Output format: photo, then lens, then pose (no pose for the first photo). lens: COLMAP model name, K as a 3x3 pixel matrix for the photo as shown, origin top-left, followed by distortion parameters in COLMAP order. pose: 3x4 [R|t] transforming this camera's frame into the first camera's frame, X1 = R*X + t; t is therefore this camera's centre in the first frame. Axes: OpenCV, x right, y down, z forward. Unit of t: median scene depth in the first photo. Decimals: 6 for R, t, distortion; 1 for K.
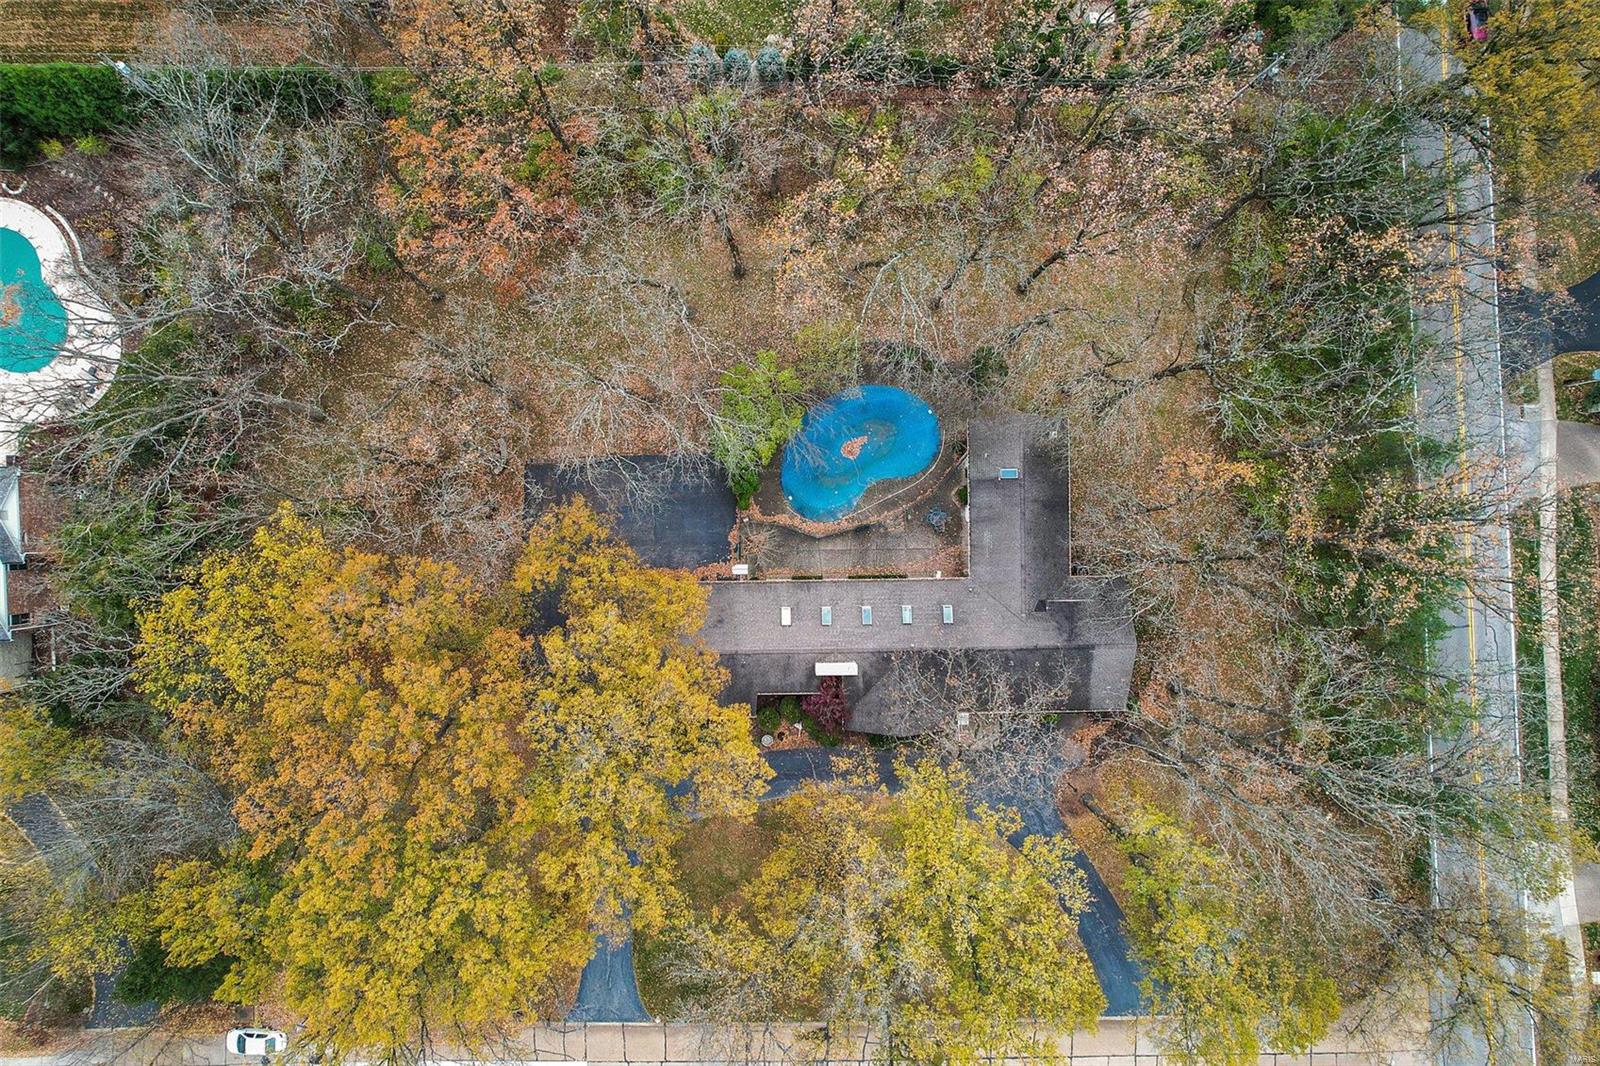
lens RADIAL K [[999.4, 0, 790.5], [0, 999.4, 520.1], [0, 0, 1]] dist [0.029119, 0.010257]
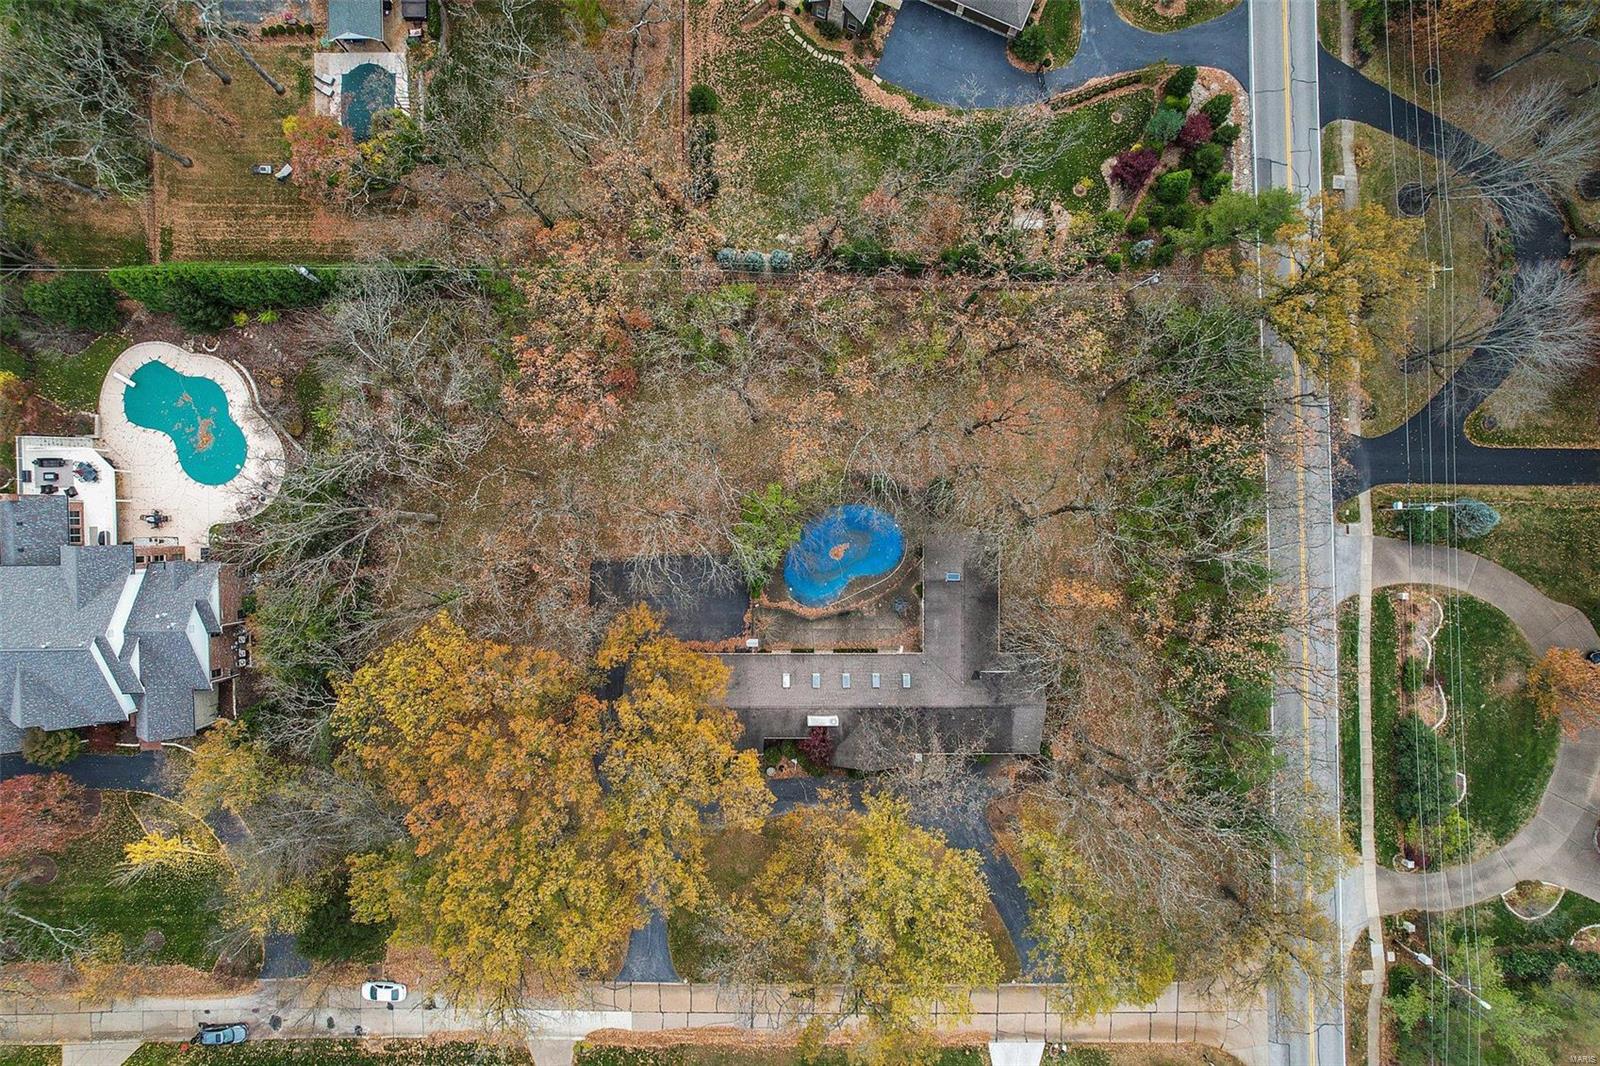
lens RADIAL K [[999.4, 0, 797.0], [0, 999.4, 538.0], [0, 0, 1]] dist [0.029119, 0.010257]
pose [[0.999900, 0.014132, -0.000639, 0.008934], [-0.014129, 0.999890, 0.004578, -0.107330], [0.000703, -0.004569, 0.999989, -0.361681]]
